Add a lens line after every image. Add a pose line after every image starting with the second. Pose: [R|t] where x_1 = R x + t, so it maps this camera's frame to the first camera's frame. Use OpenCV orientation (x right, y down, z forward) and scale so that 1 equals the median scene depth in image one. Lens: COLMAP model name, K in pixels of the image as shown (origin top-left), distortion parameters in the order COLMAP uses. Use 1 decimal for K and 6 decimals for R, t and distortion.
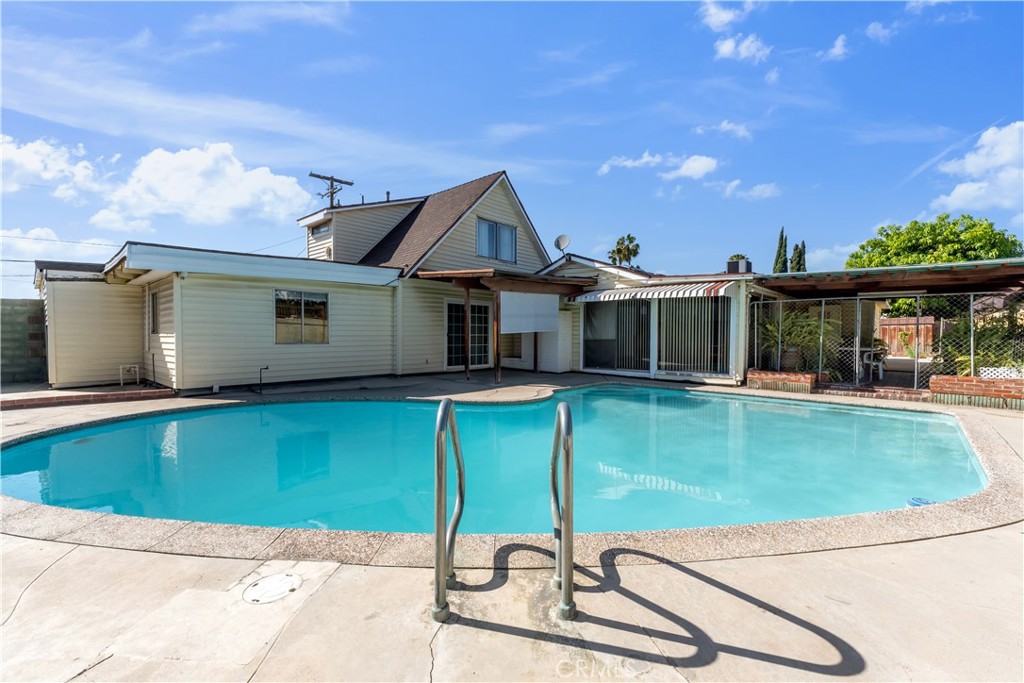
lens RADIAL K [[433.6, 0, 568.5], [0, 433.6, 341.0], [0, 0, 1]] dist [0.003522, 0.000422]
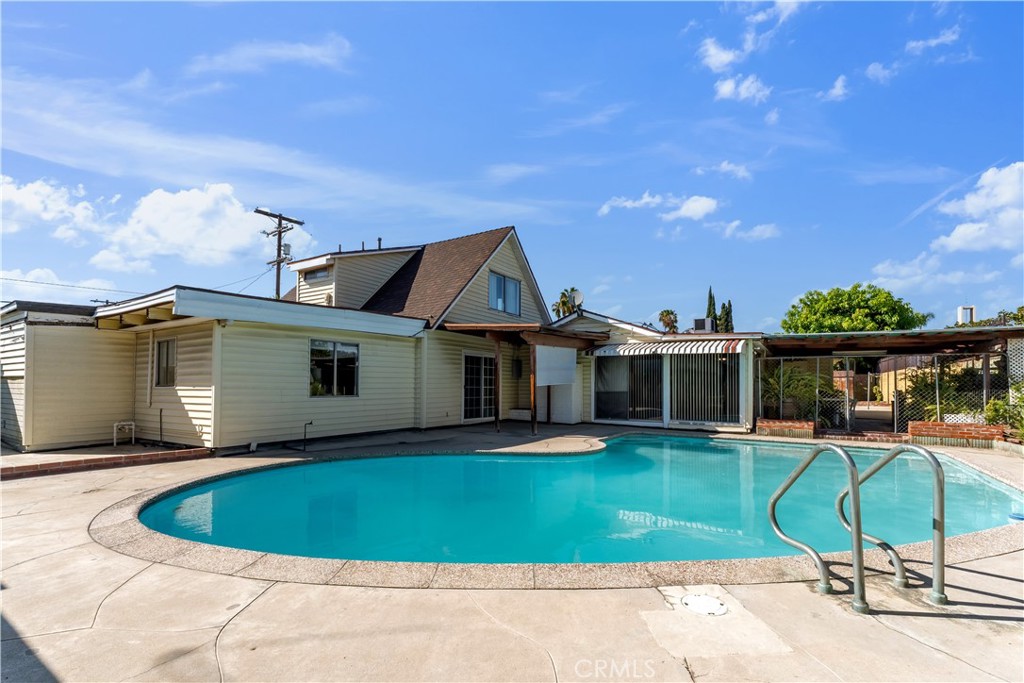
lens RADIAL K [[433.6, 0, 583.1], [0, 433.6, 375.1], [0, 0, 1]] dist [0.003522, 0.000422]
pose [[0.983793, 0.005310, 0.179231, -0.222205], [0.001601, 0.999262, -0.038388, -0.003548], [-0.179302, 0.038053, 0.983058, -0.025615]]
